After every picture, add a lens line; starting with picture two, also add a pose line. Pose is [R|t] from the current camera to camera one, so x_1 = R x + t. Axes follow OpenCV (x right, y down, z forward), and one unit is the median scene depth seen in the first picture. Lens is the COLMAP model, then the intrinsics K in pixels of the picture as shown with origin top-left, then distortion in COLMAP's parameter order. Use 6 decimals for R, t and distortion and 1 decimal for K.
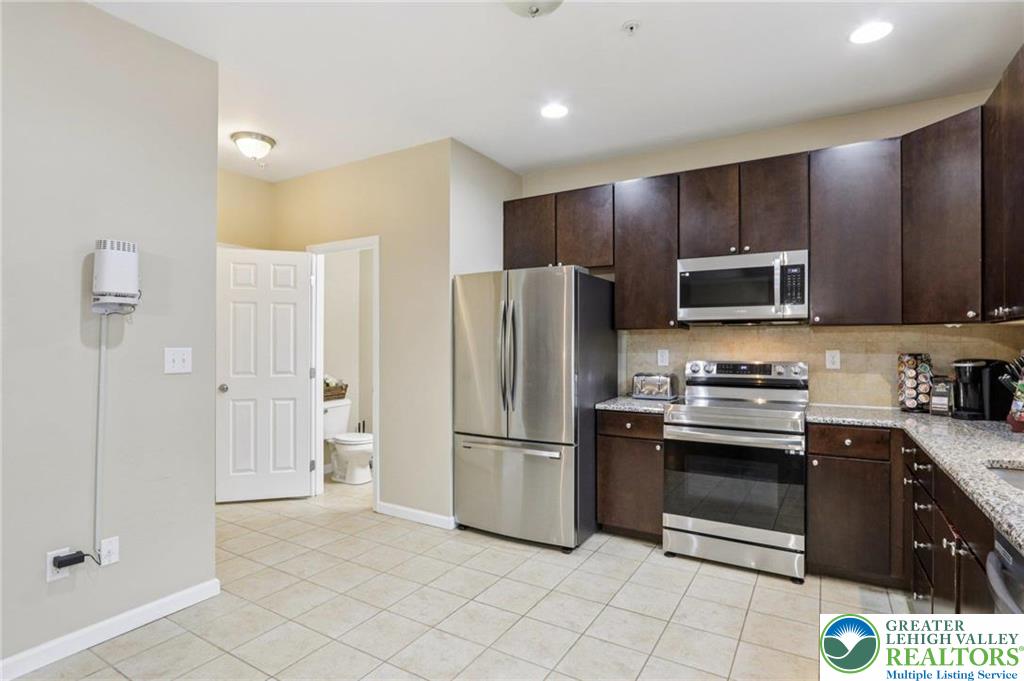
lens RADIAL K [[520.6, 0, 508.5], [0, 520.6, 342.9], [0, 0, 1]] dist [-0.020273, 0.000181]
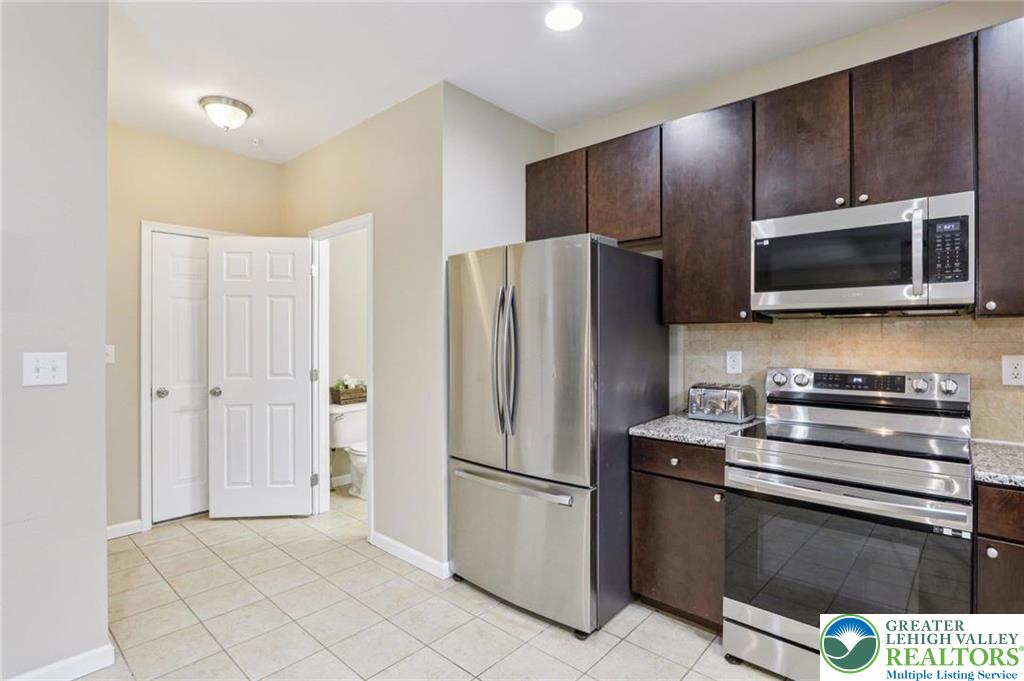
lens RADIAL K [[501.7, 0, 508.4], [0, 501.7, 340.7], [0, 0, 1]] dist [-0.015737, 0.000503]
pose [[0.982688, 0.000137, -0.185266, 0.133973], [0.001435, 0.999964, 0.008348, -0.009037], [0.185261, -0.008470, 0.982653, 0.294319]]
